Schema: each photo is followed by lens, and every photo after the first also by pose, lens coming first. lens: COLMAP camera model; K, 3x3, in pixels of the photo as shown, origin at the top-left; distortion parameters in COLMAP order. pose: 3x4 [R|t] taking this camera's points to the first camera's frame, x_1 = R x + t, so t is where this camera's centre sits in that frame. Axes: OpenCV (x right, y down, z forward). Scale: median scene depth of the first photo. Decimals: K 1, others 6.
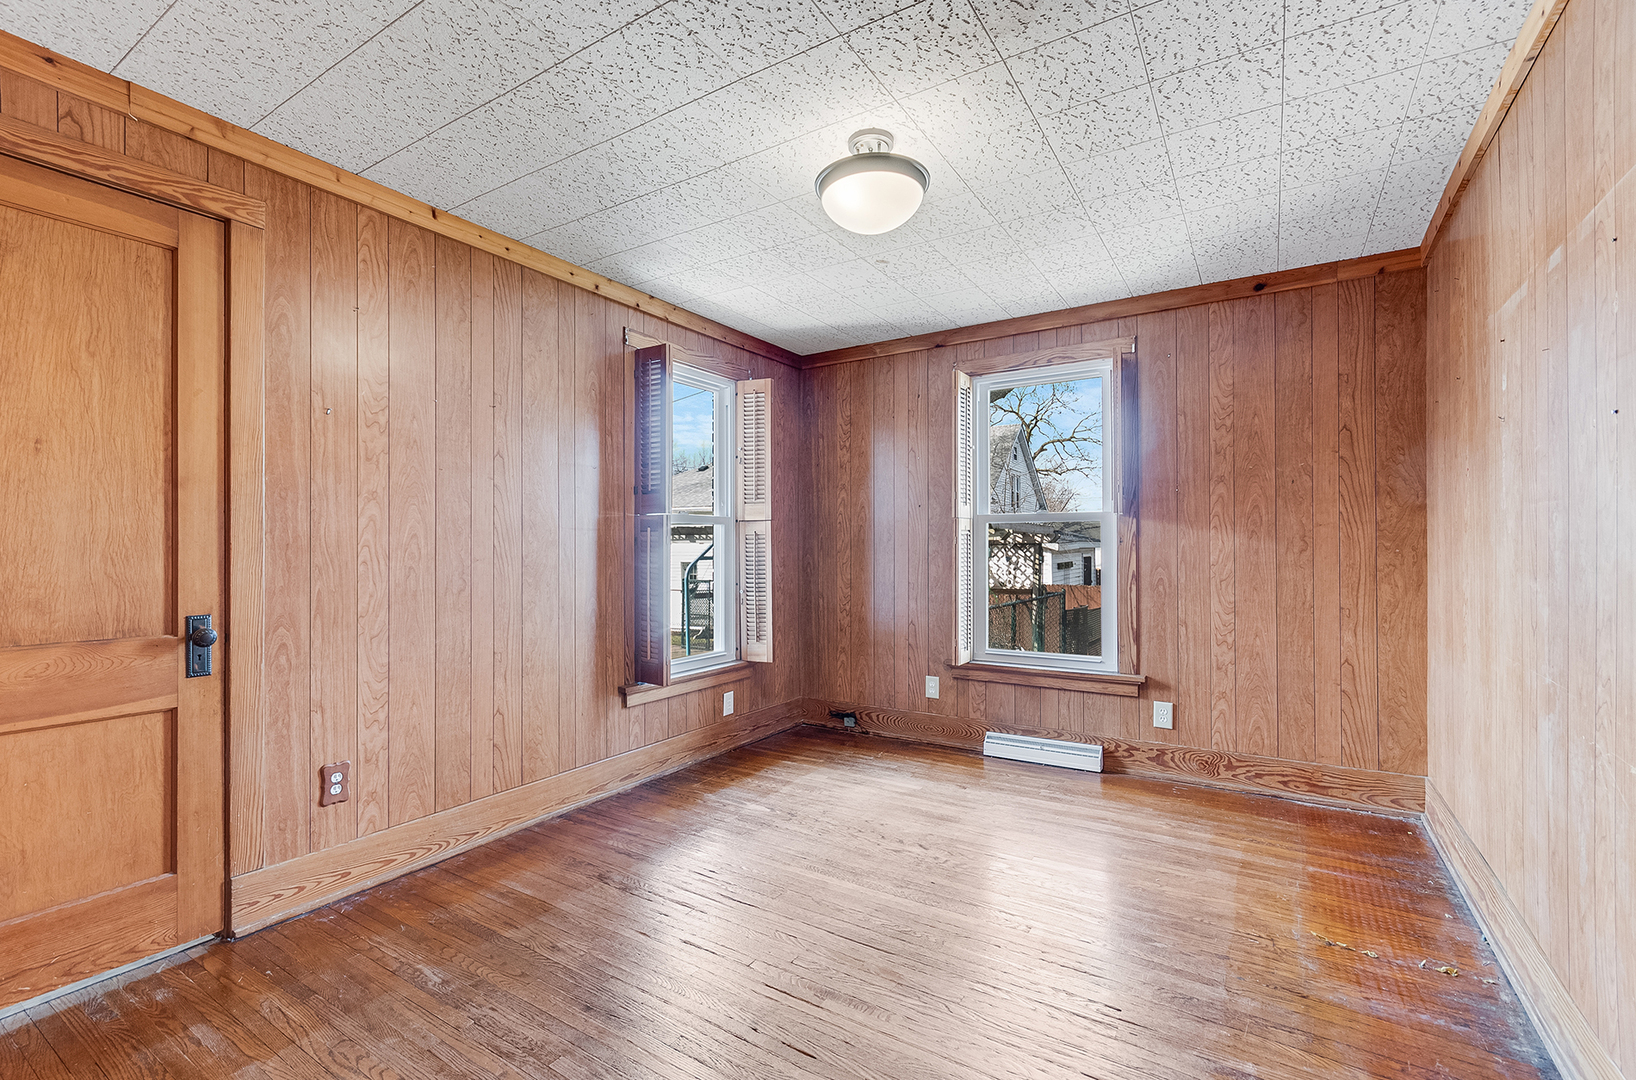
lens RADIAL K [[715.6, 0, 816.4], [0, 715.6, 541.9], [0, 0, 1]] dist [0.002154, 0.000074]
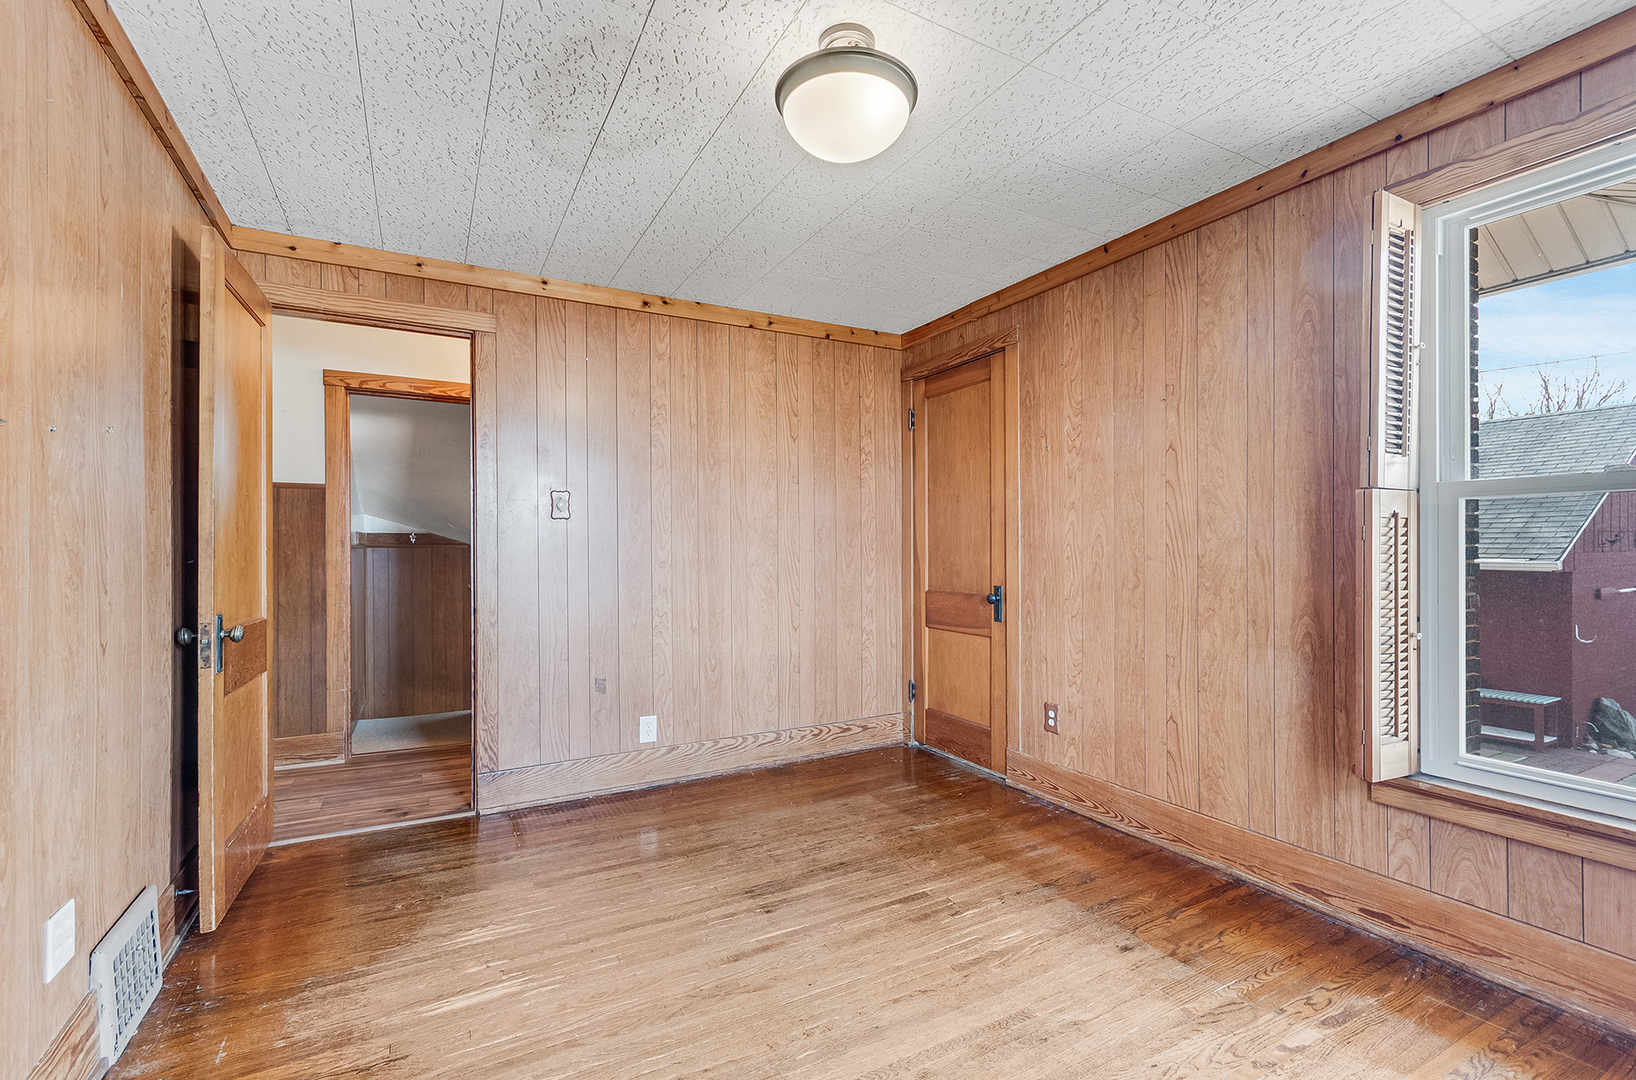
lens RADIAL K [[715.6, 0, 816.4], [0, 715.6, 547.7], [0, 0, 1]] dist [0.002154, 0.000074]
pose [[-0.484315, 0.002826, -0.874889, 0.691697], [0.010003, 0.999947, -0.002308, 0.008533], [0.874836, -0.009869, -0.484318, 1.176012]]
